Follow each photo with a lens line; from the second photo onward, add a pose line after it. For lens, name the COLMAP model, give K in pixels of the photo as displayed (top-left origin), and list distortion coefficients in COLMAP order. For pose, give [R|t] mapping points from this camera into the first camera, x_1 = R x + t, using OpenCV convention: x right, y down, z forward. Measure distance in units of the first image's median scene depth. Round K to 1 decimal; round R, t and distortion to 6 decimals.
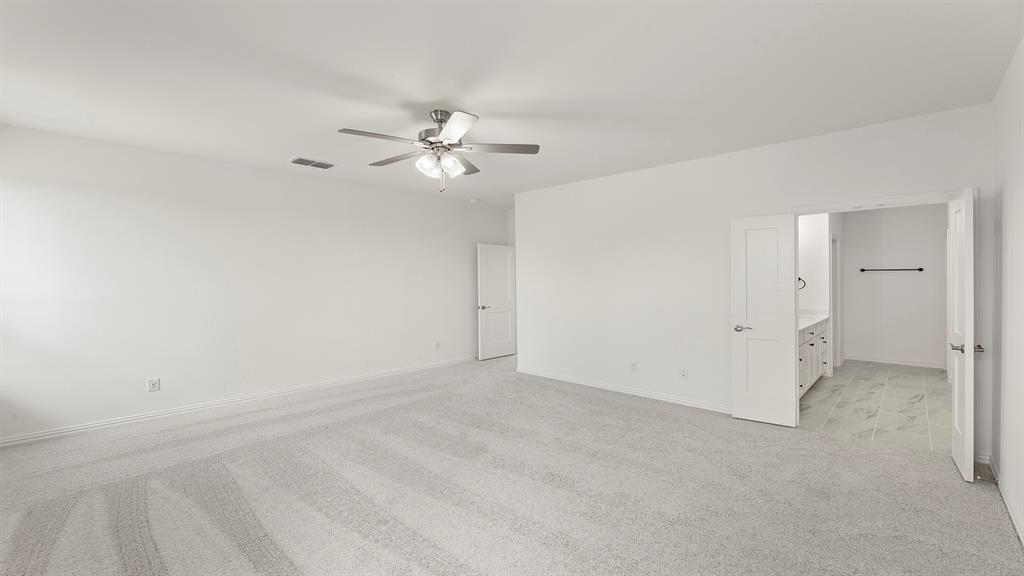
lens RADIAL K [[426.8, 0, 511.0], [0, 426.8, 285.0], [0, 0, 1]] dist [-0.000226, 0.000165]
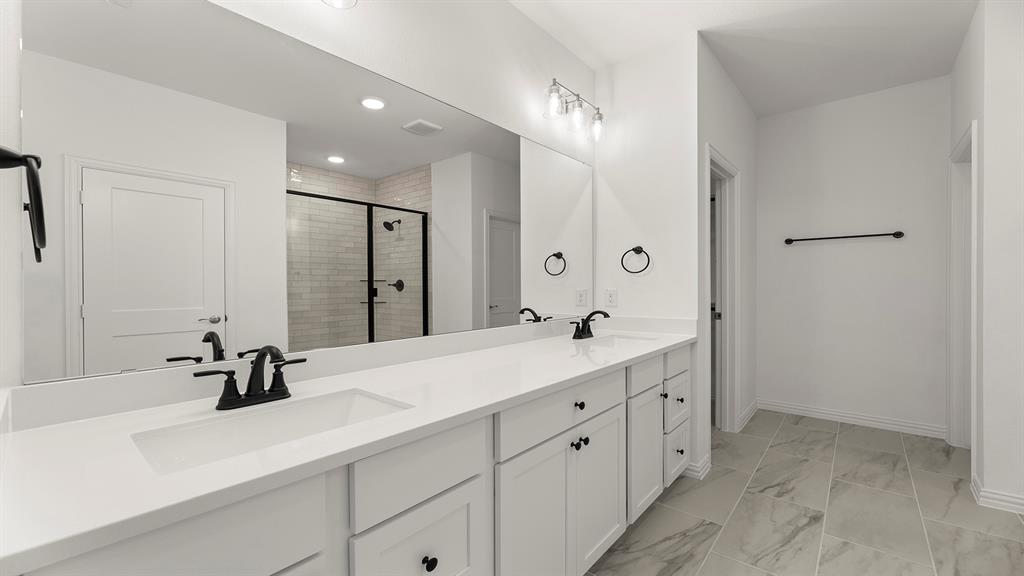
lens RADIAL K [[407.4, 0, 512.6], [0, 407.4, 289.4], [0, 0, 1]] dist [-0.000191, 0.000004]
pose [[0.999093, -0.003266, 0.042453, 0.537936], [0.003160, 0.999992, 0.002572, 0.026343], [-0.042461, -0.002435, 0.999095, 0.596421]]
